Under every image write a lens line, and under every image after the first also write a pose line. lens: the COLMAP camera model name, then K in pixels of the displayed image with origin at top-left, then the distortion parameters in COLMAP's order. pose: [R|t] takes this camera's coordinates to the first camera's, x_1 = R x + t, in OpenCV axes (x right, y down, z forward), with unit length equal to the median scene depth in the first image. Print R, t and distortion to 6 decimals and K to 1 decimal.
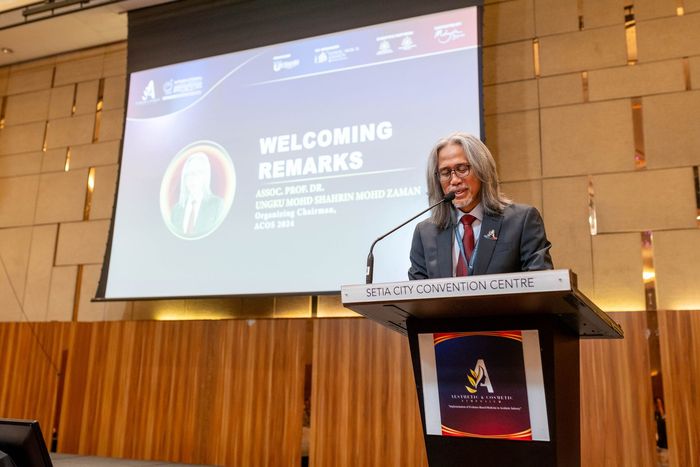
lens RADIAL K [[716.8, 0, 331.0], [0, 716.8, 214.6], [0, 0, 1]] dist [-0.000206, -0.000545]
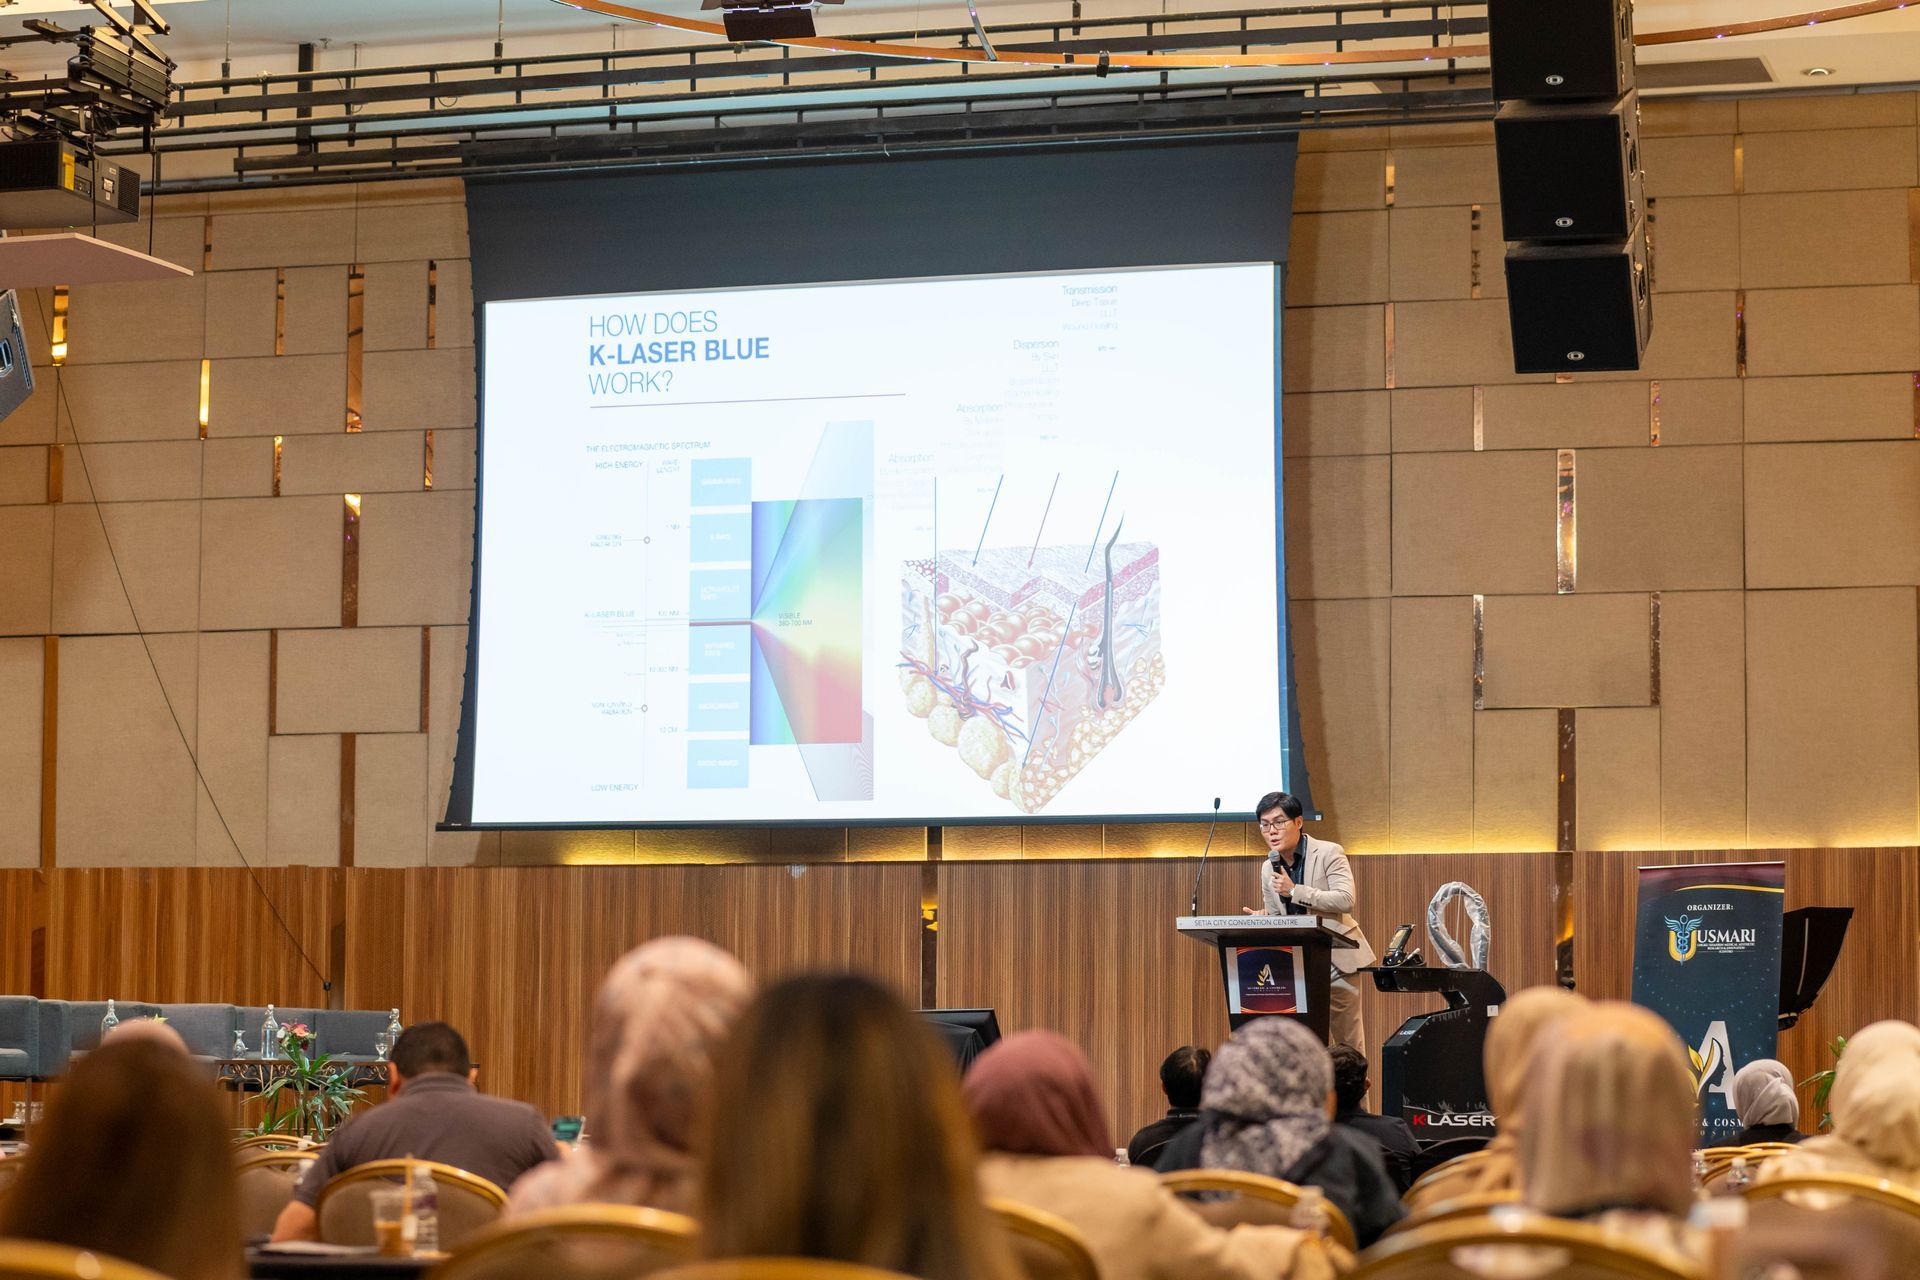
lens RADIAL K [[4638.7, 0, 960.0], [0, 4638.7, 640.0], [0, 0, 1]] dist [-0.165558, -0.042904]
pose [[0.990886, -0.011805, 0.134182, -0.425619], [-0.008342, 0.988863, 0.148595, -0.470803], [-0.134441, -0.148360, 0.979752, -2.055457]]
